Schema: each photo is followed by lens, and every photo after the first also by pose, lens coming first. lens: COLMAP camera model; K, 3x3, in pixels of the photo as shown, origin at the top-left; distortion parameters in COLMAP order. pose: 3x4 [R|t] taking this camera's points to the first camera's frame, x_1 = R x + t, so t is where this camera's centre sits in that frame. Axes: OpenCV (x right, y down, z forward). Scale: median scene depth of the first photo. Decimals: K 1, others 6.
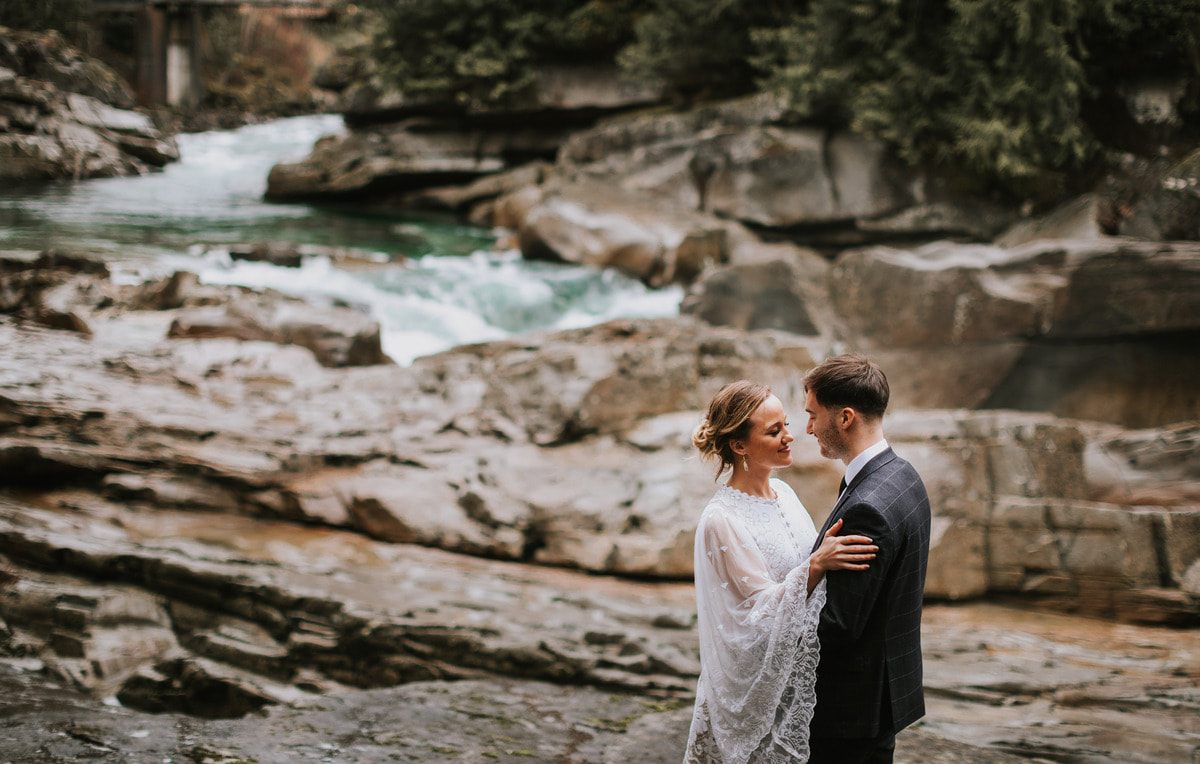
lens RADIAL K [[1928.6, 0, 600.0], [0, 1928.6, 382.0], [0, 0, 1]] dist [-0.039927, -1.321158]
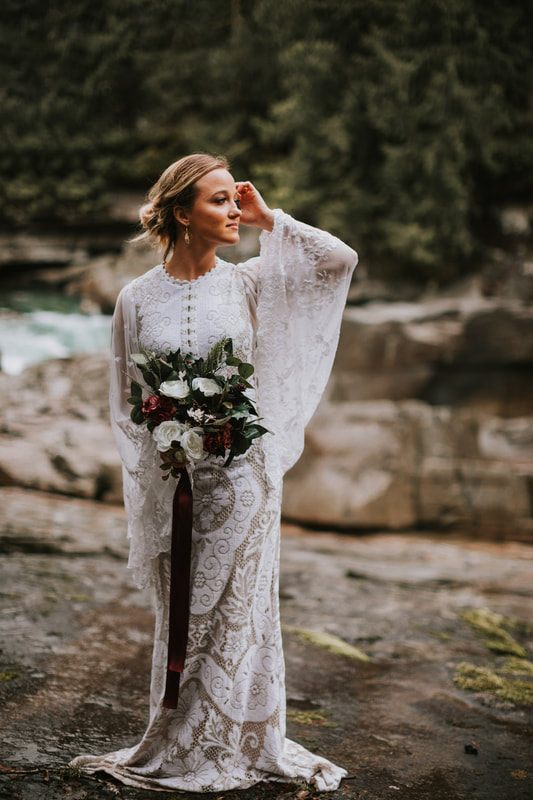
lens RADIAL K [[1141.7, 0, 266.5], [0, 1141.7, 400.0], [0, 0, 1]] dist [-0.101998, 0.068316]
pose [[0.995091, 0.006028, 0.098777, 0.001795], [-0.001954, 0.999146, -0.041283, 0.042498], [-0.098942, 0.040887, 0.994253, 0.123977]]
